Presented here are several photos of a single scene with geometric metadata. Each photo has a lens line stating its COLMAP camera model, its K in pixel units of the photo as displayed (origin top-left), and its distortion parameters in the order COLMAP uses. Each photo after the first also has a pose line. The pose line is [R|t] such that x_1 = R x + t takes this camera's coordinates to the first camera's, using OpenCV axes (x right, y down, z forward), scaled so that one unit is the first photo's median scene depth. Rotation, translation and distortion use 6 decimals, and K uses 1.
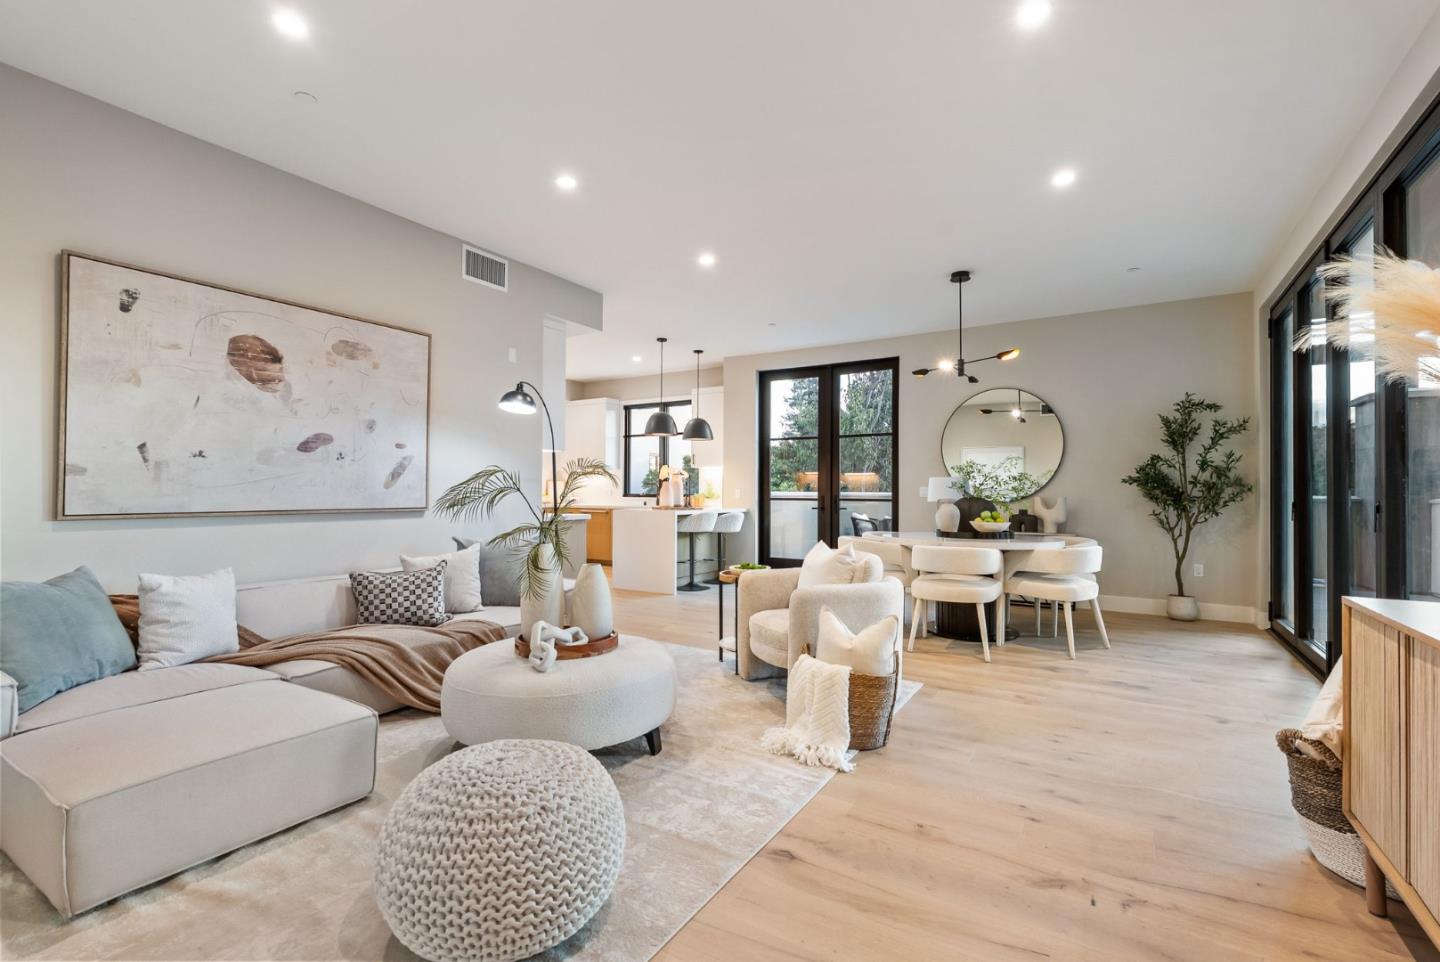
lens RADIAL K [[637.7, 0, 728.9], [0, 637.7, 486.3], [0, 0, 1]] dist [-0.009894, -0.000195]
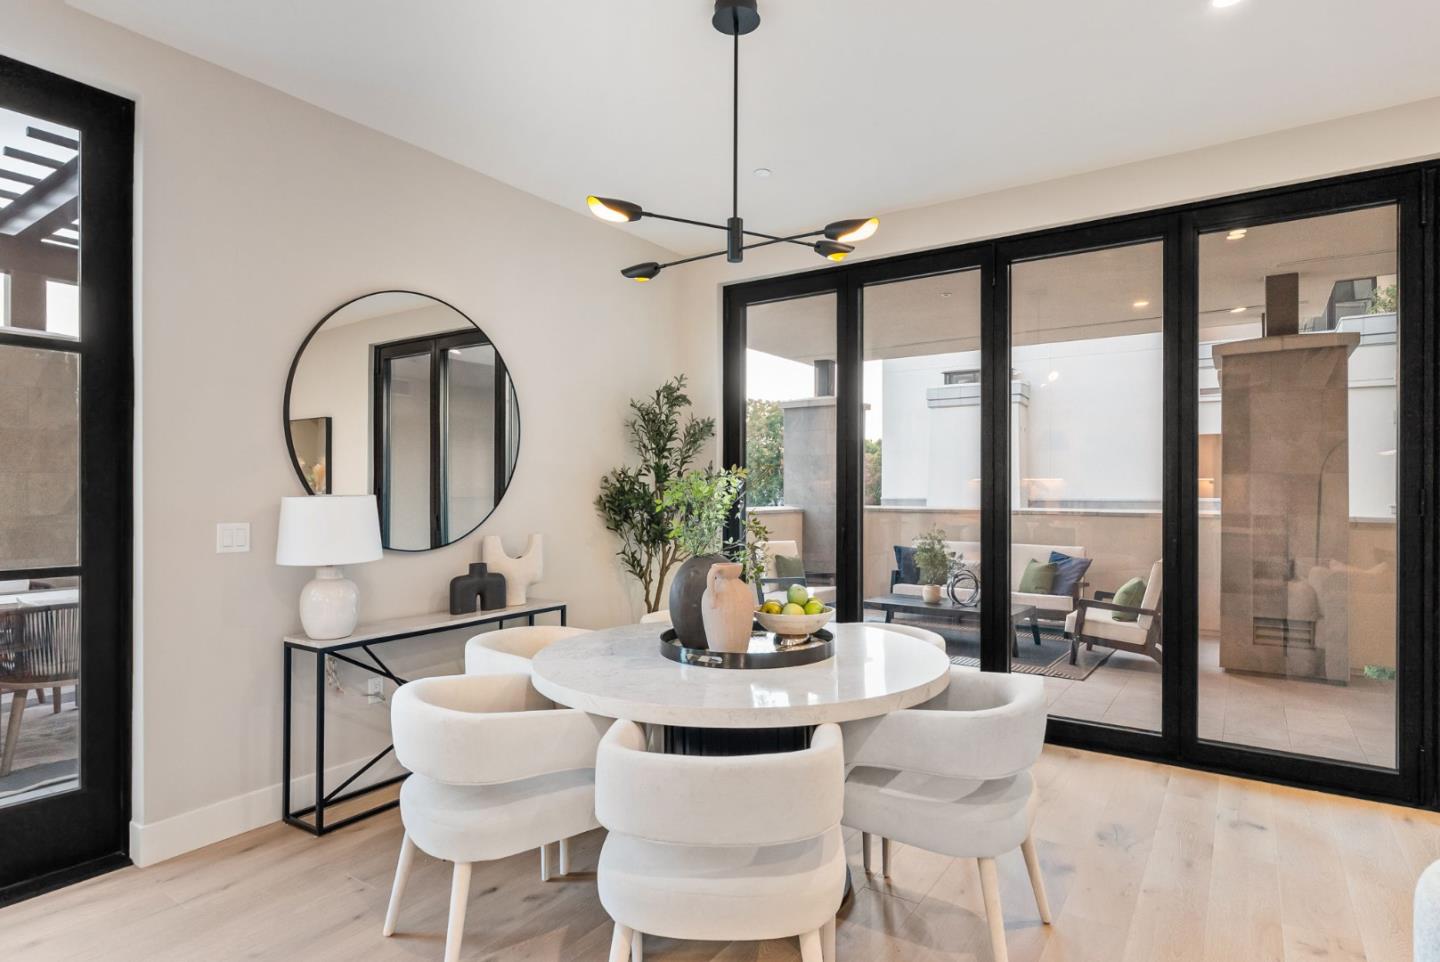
lens RADIAL K [[767.1, 0, 720.0], [0, 767.1, 481.0], [0, 0, 1]] dist [0.000459, 0.000168]
pose [[0.054861, -0.001390, 0.998493, -0.156516], [-0.005142, 0.999985, 0.001675, -0.042389], [-0.998481, -0.005226, 0.054854, 1.141155]]
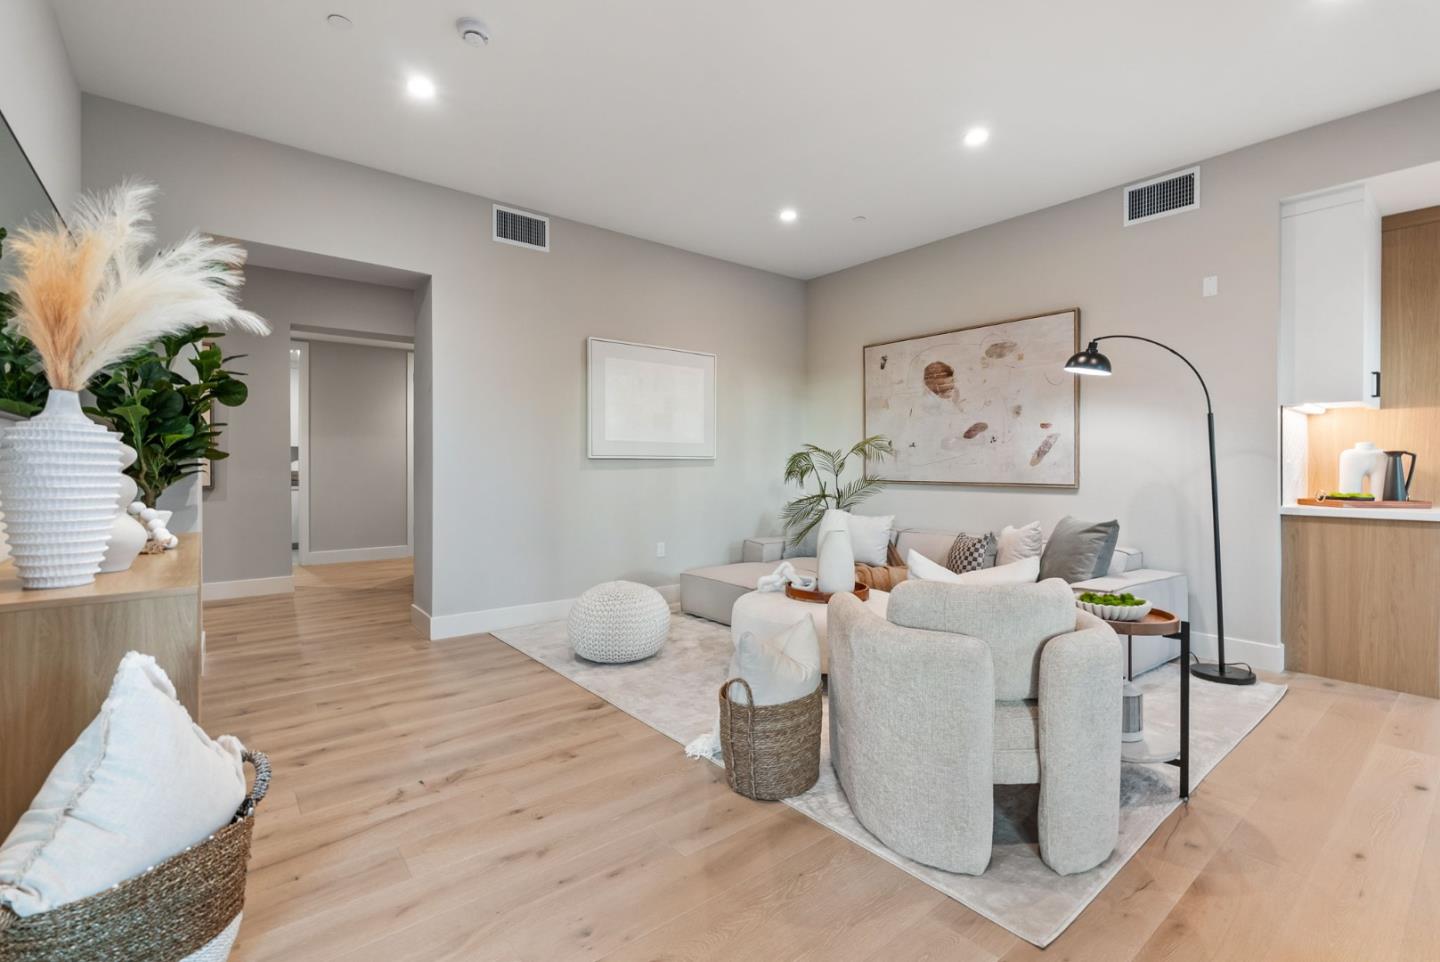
lens RADIAL K [[637.7, 0, 728.9], [0, 637.7, 486.3], [0, 0, 1]] dist [-0.009894, -0.000195]
pose [[-0.322480, 0.027375, -0.946180, 0.616731], [0.008220, 0.999625, 0.026119, 0.005658], [0.946541, 0.000645, -0.322584, 0.782017]]
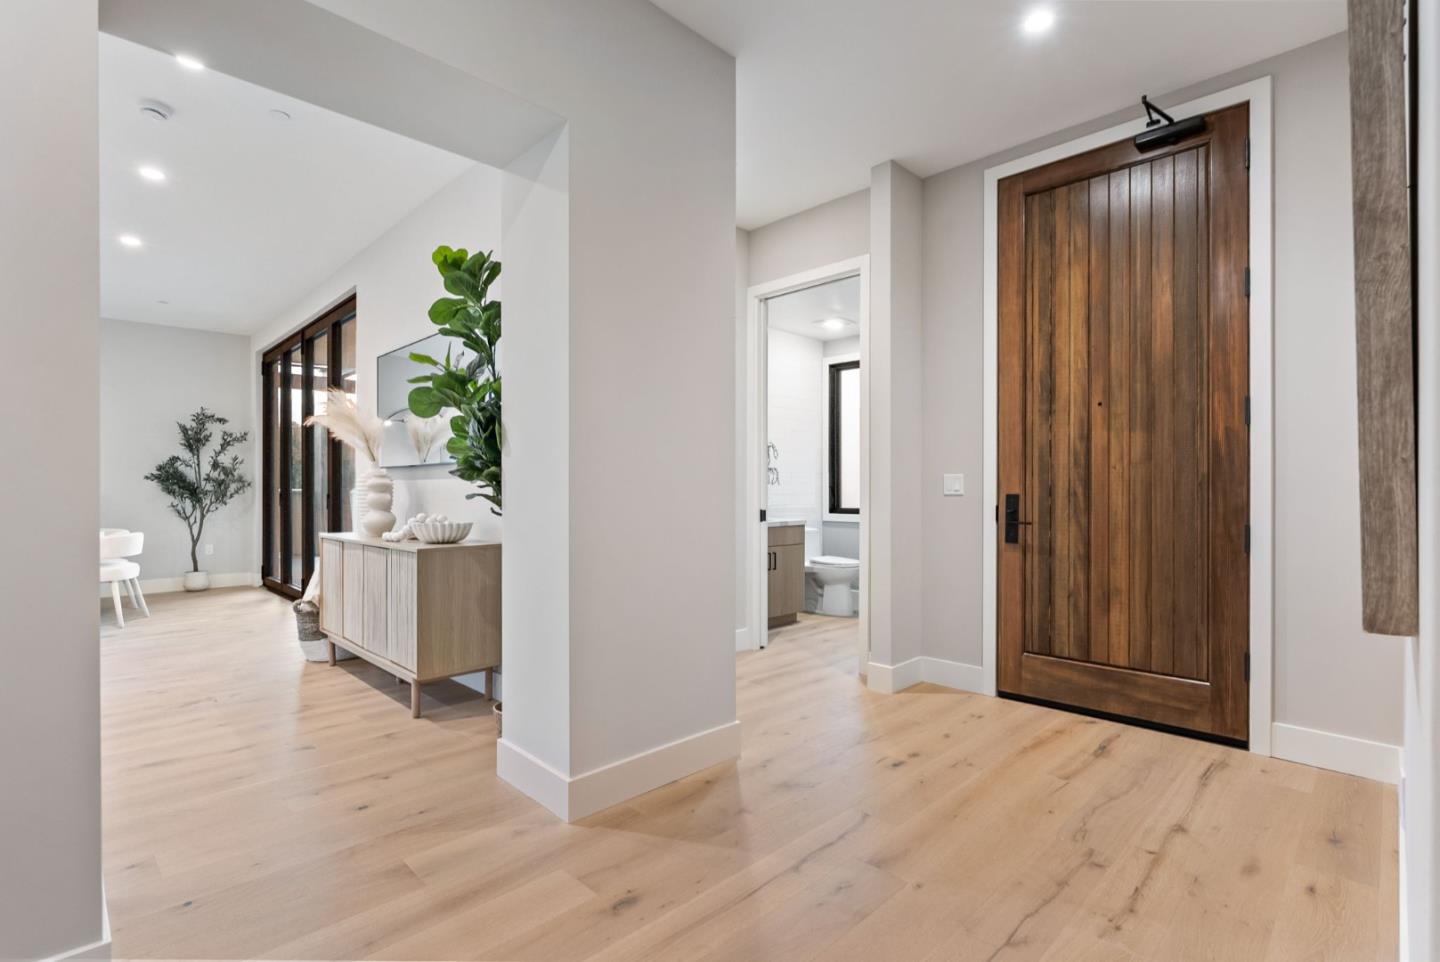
lens RADIAL K [[673.7, 0, 720.0], [0, 673.7, 481.0], [0, 0, 1]] dist [-0.013492, -0.000180]
pose [[0.230981, -0.000461, 0.972958, -0.403281], [-0.001330, 0.999999, 0.000790, -0.006154], [-0.972957, -0.001476, 0.230980, -0.370961]]
